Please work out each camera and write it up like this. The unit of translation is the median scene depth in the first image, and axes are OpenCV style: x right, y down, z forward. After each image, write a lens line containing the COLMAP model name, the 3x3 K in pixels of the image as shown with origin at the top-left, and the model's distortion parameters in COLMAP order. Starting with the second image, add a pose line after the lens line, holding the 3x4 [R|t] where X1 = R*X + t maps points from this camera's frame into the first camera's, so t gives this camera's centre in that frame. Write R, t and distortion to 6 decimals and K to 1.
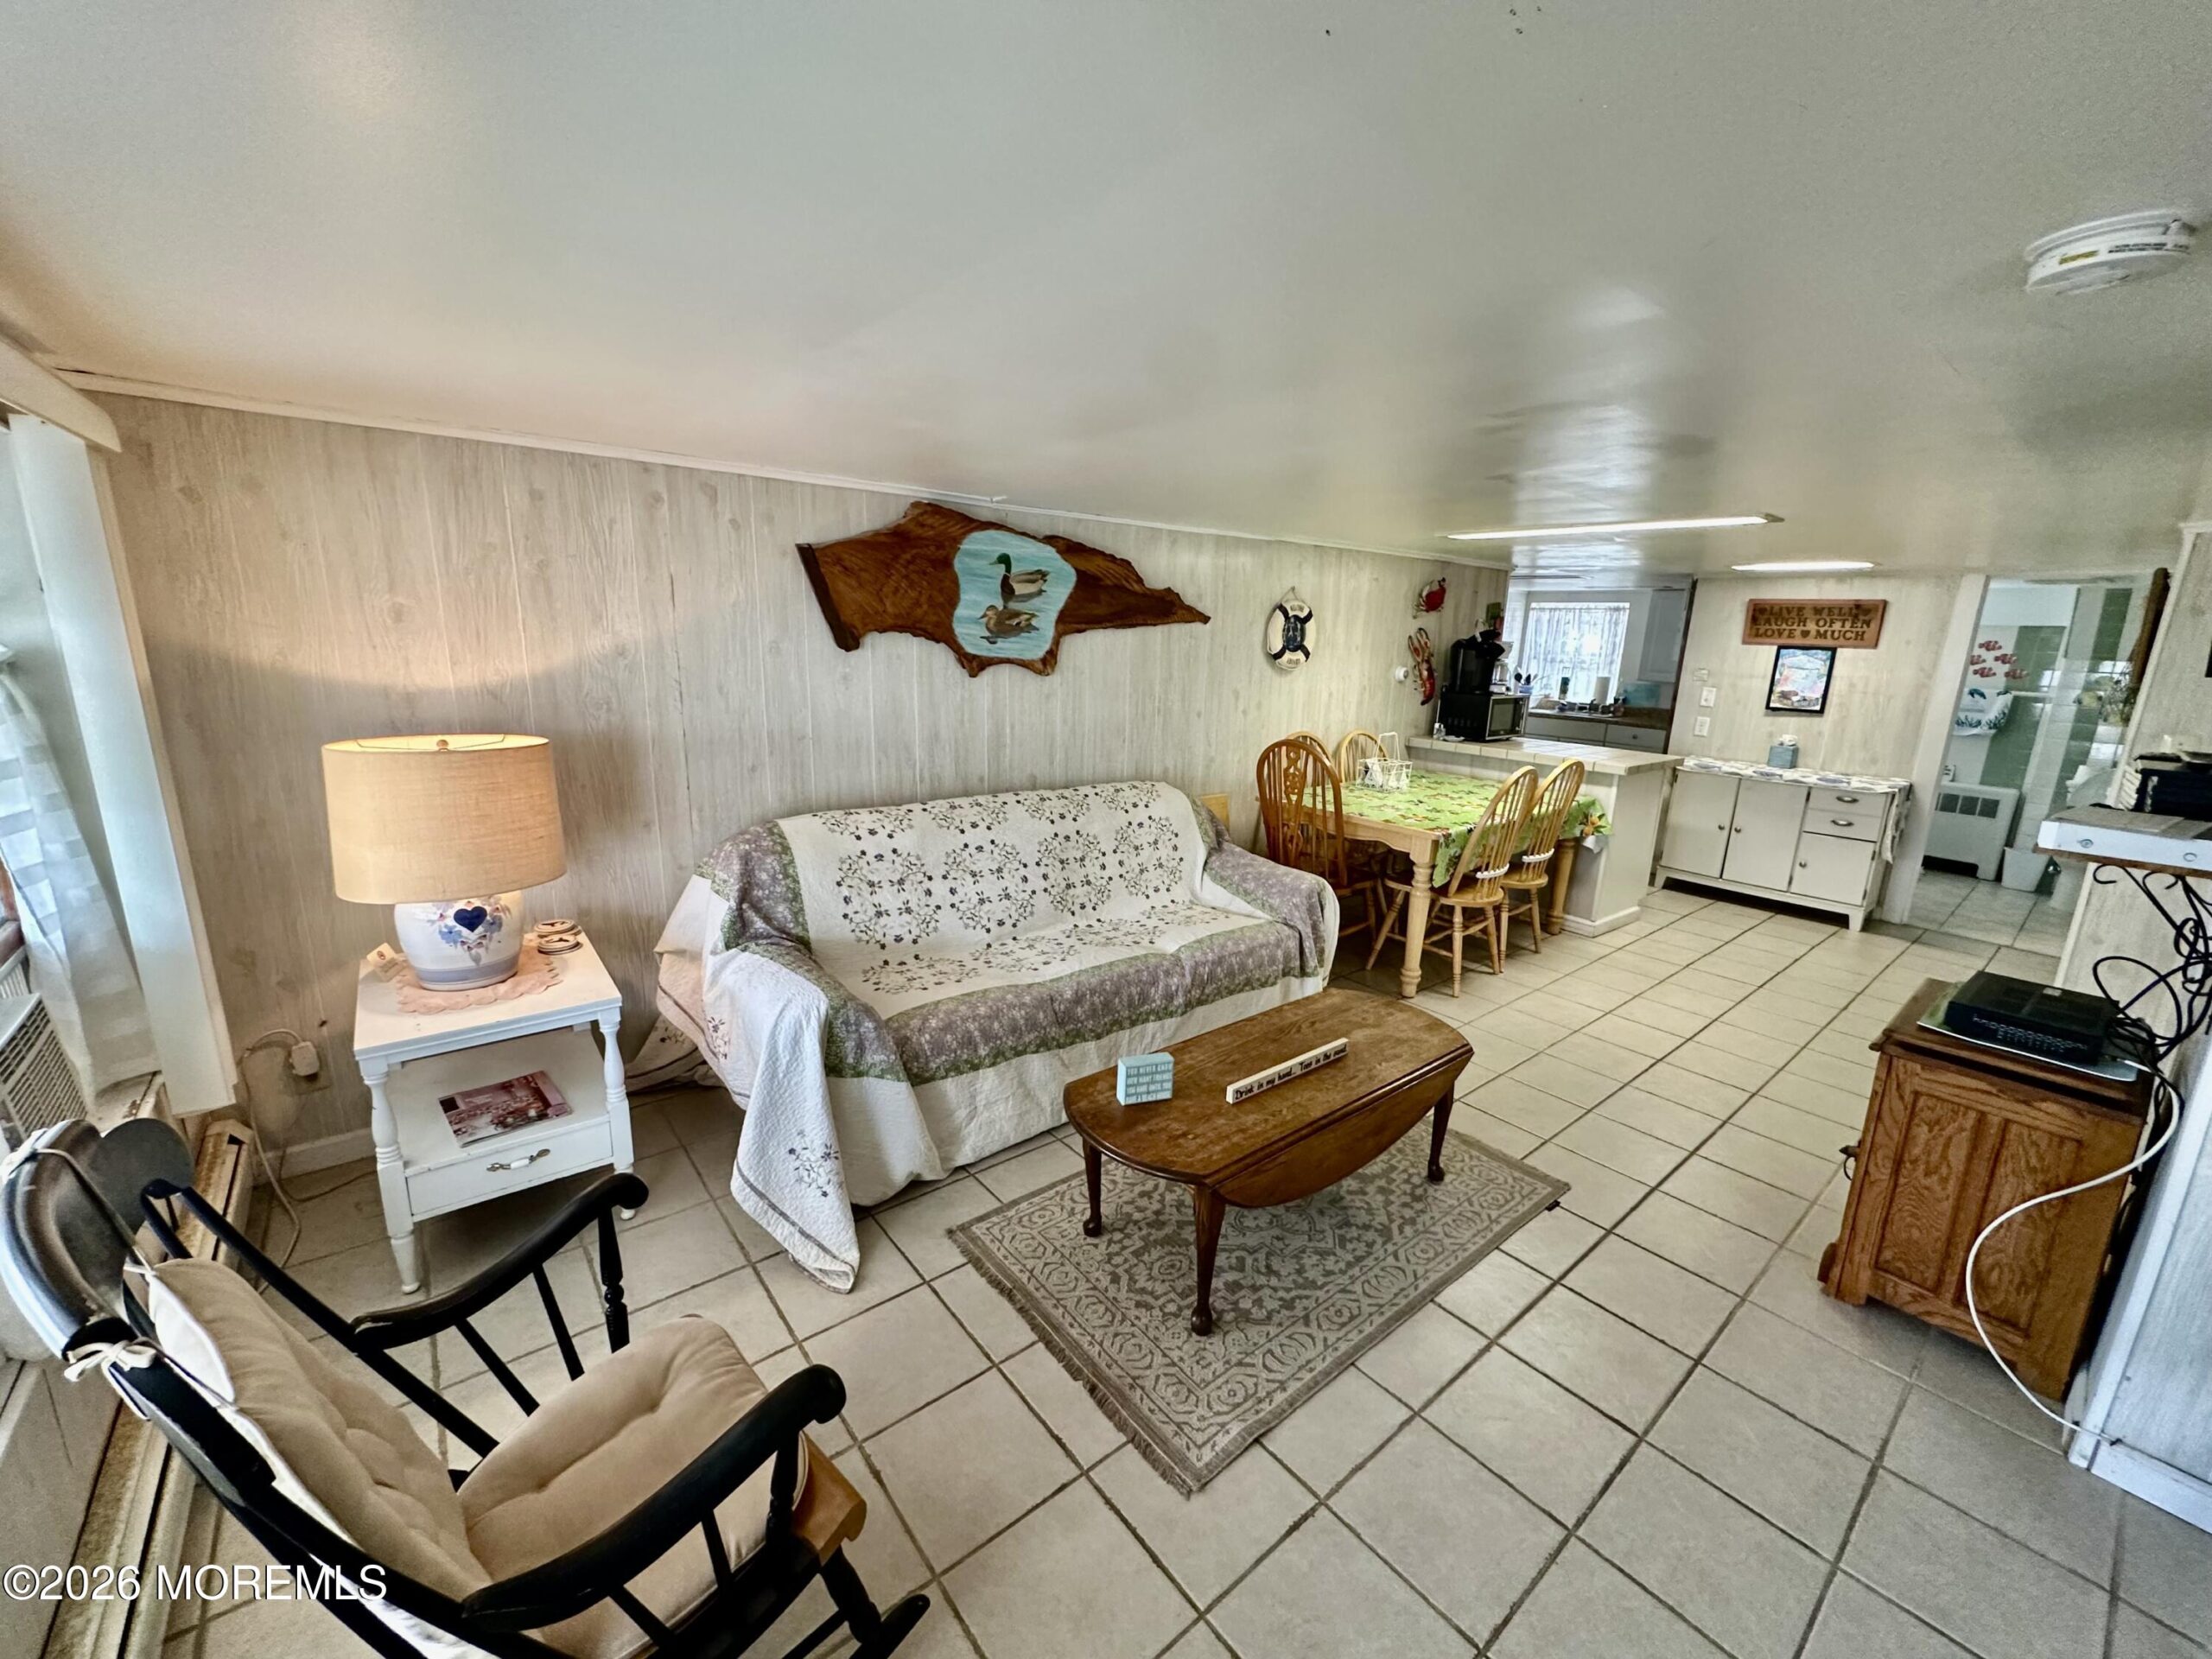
lens RADIAL K [[883.3, 0, 1108.3], [0, 883.3, 830.9], [0, 0, 1]] dist [-0.003479, -0.000029]
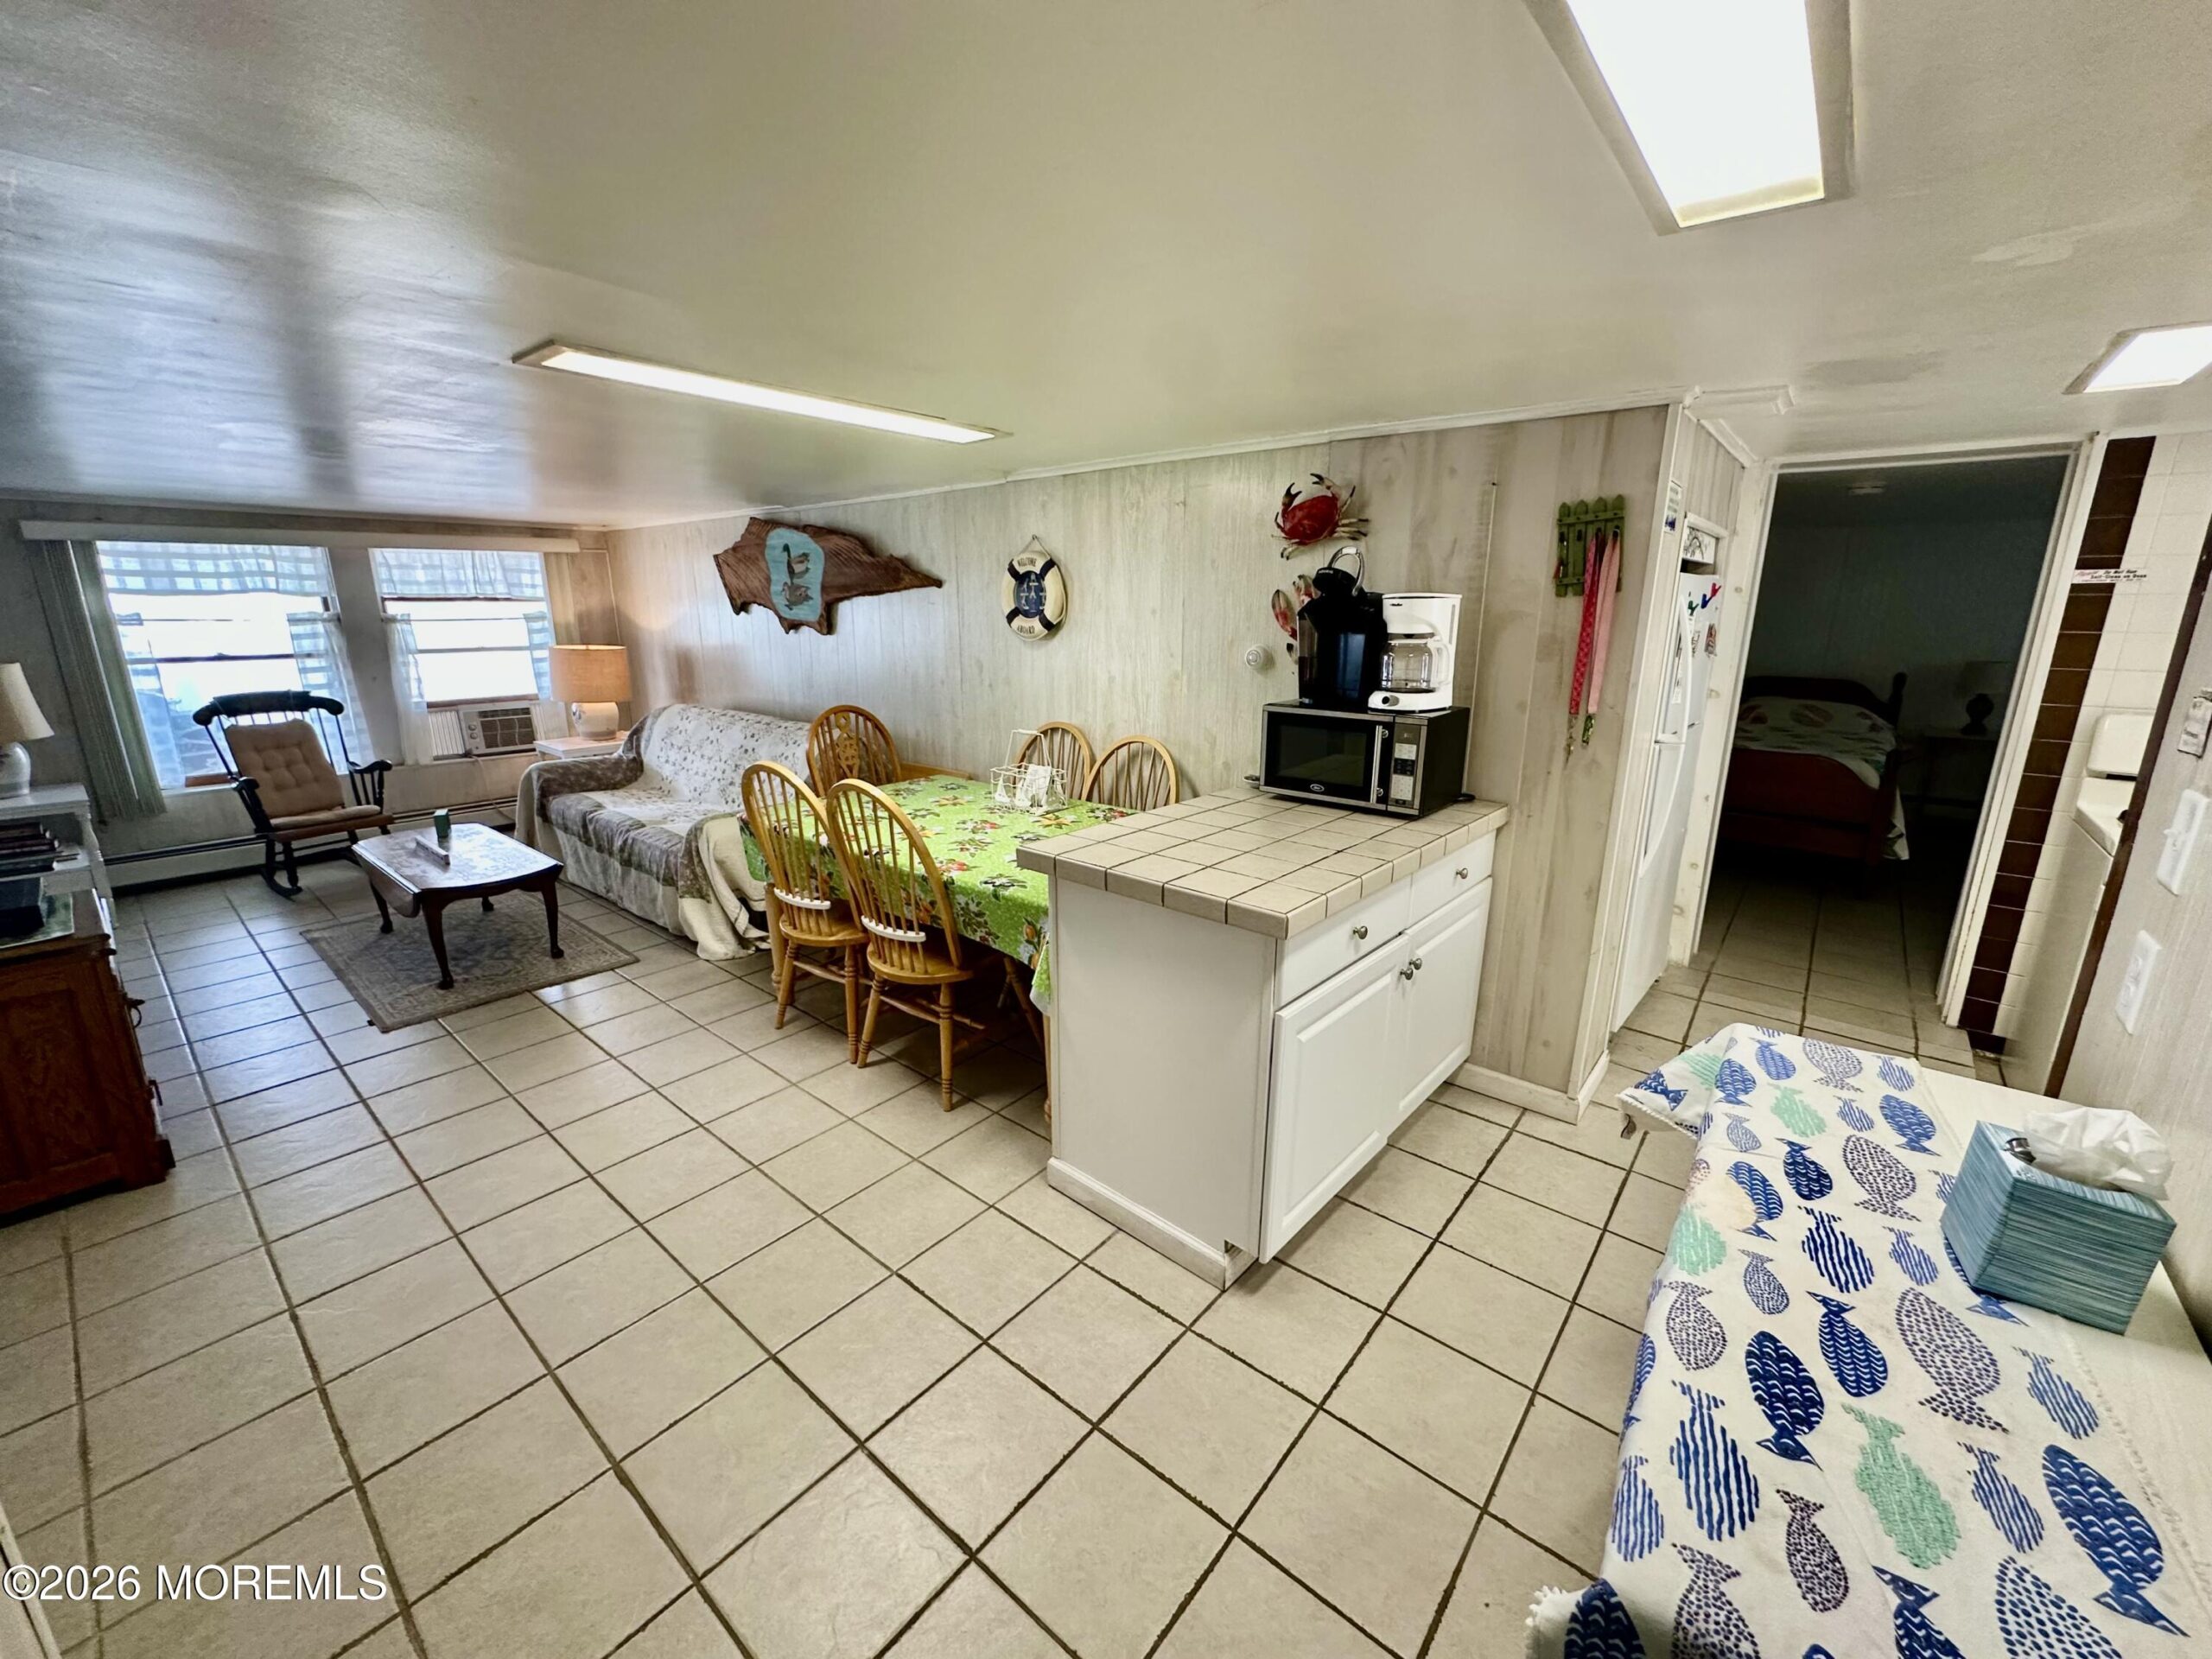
lens RADIAL K [[883.3, 0, 1115.0], [0, 883.3, 833.2], [0, 0, 1]] dist [-0.003479, -0.000029]
pose [[0.194280, 0.218208, -0.956369, 1.191015], [-0.217449, 0.960269, 0.174924, -0.198321], [0.956541, 0.173977, 0.234010, 1.063040]]
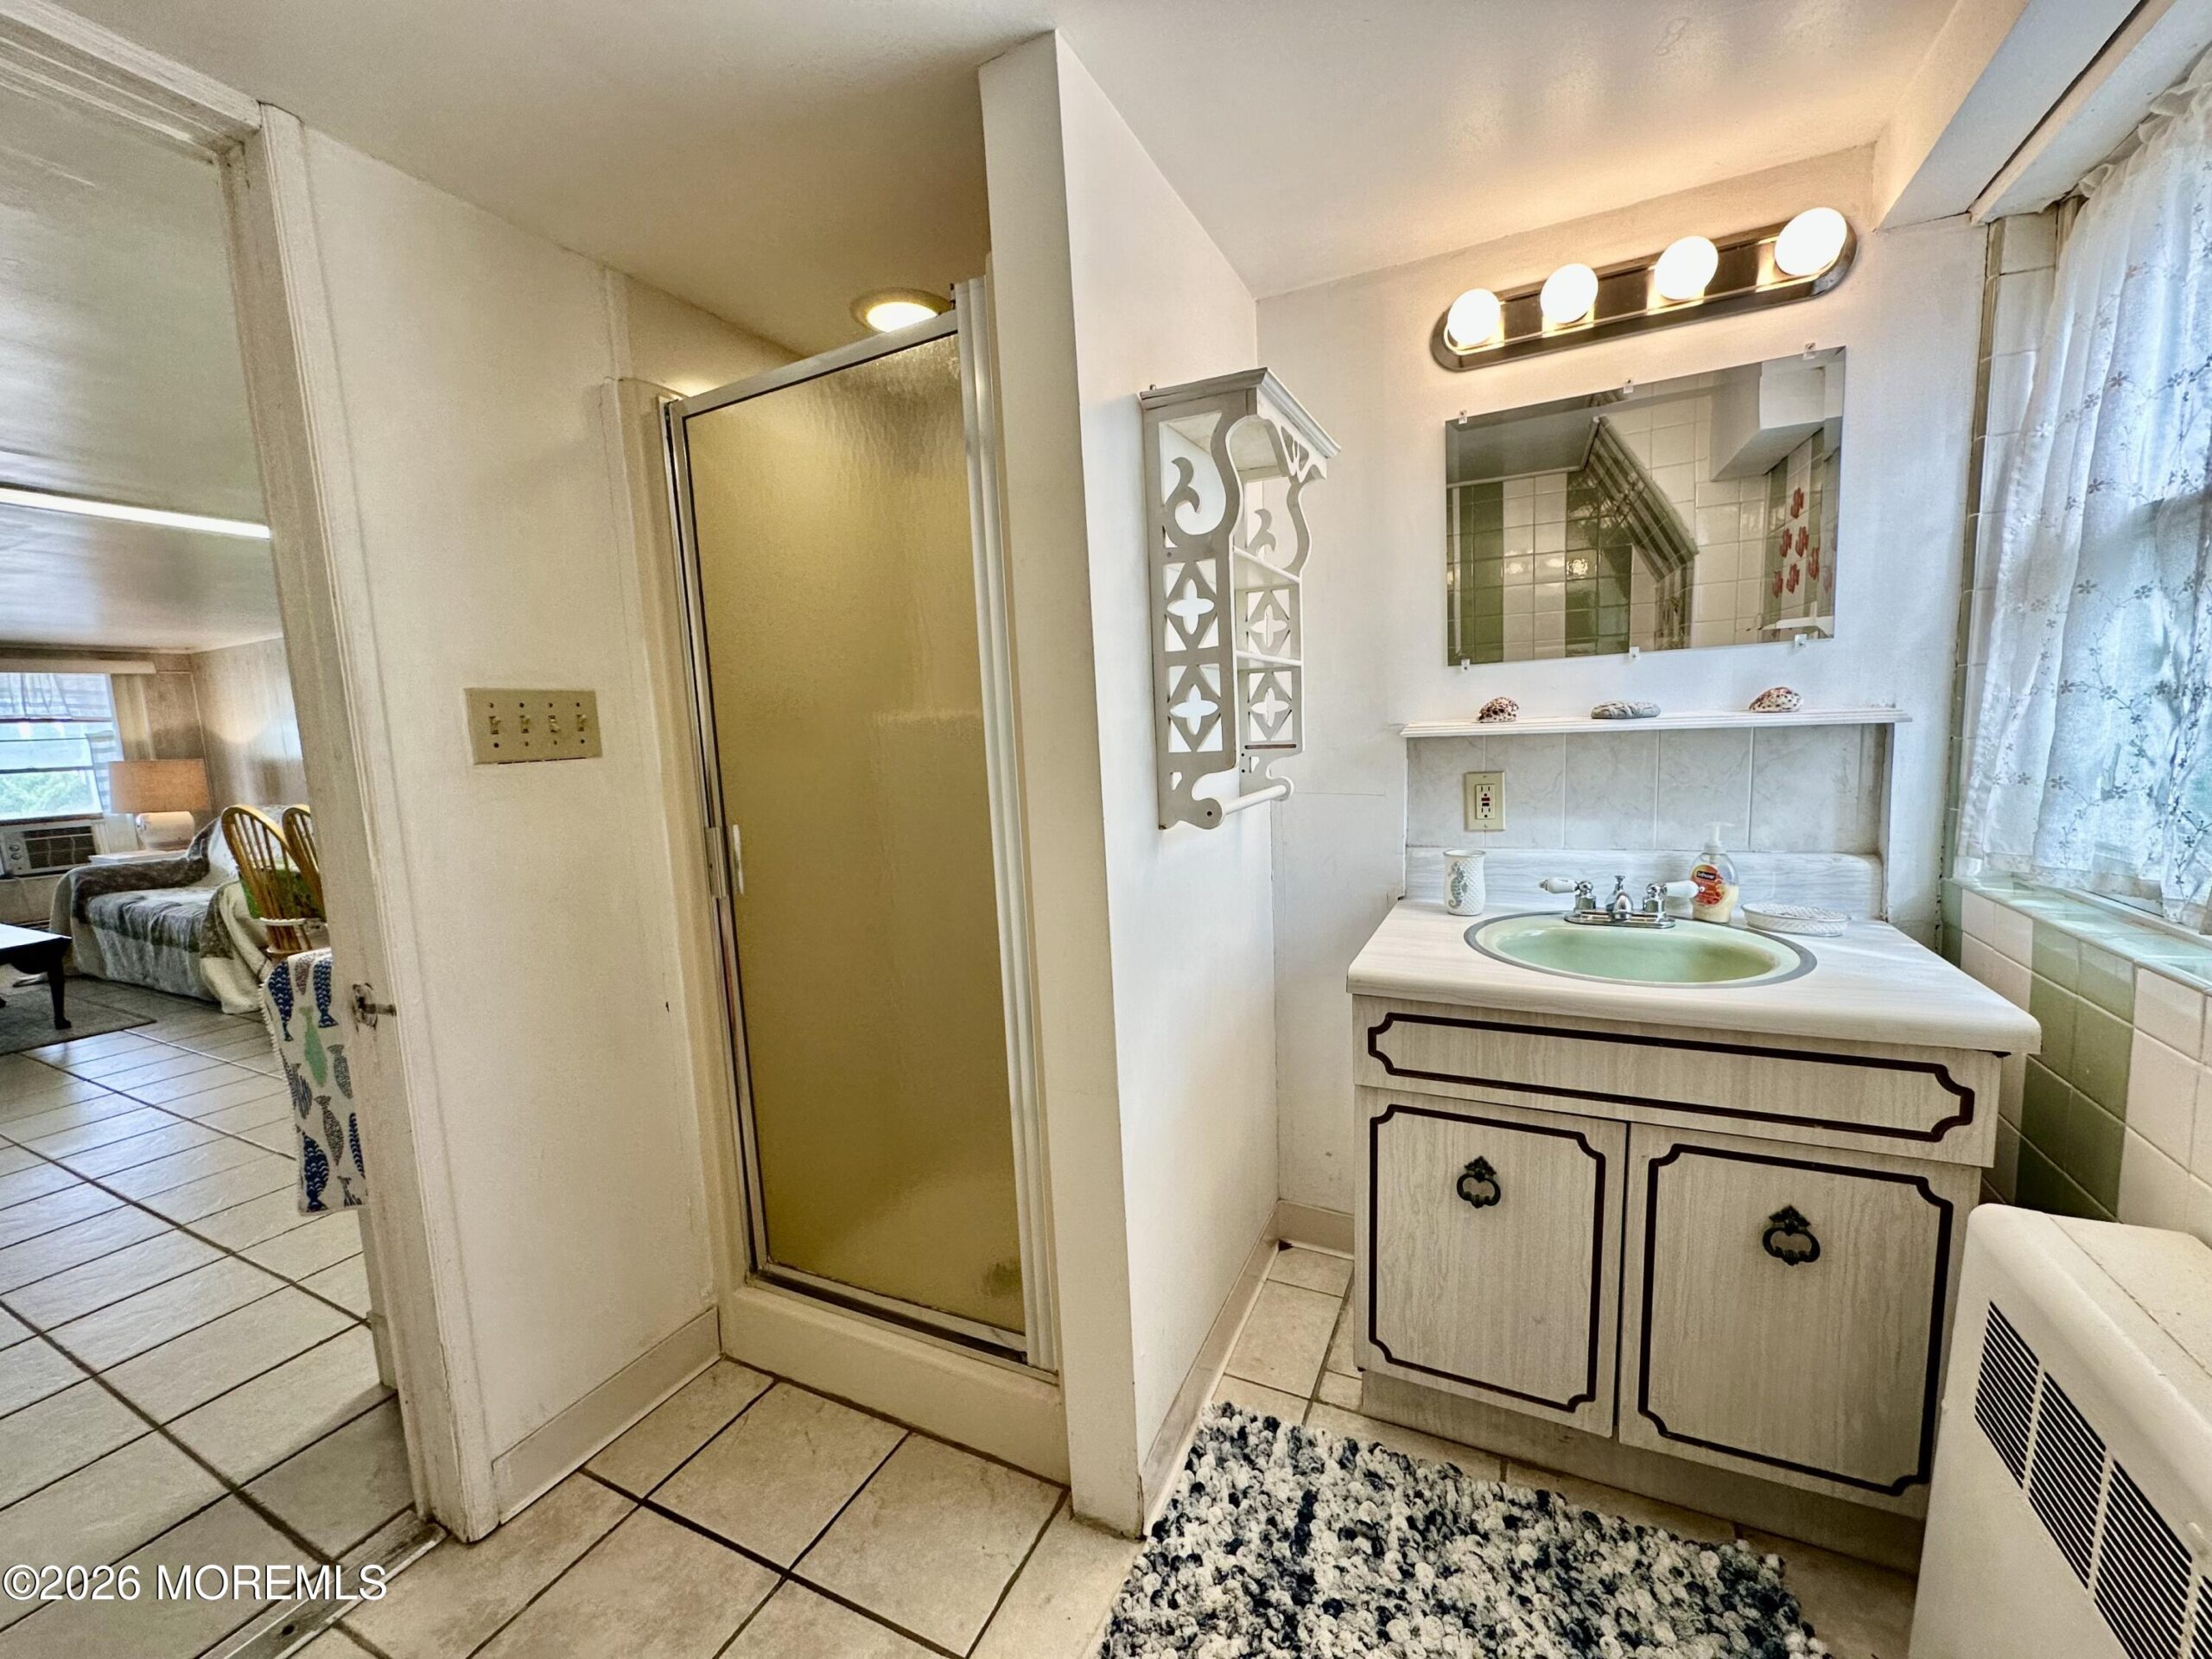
lens RADIAL K [[883.3, 0, 1098.2], [0, 883.3, 816.1], [0, 0, 1]] dist [-0.003479, -0.000029]
pose [[0.411196, 0.052589, -0.910029, 1.534534], [-0.146442, 0.989178, -0.009007, -0.179337], [0.899707, 0.136970, 0.414448, 1.313850]]
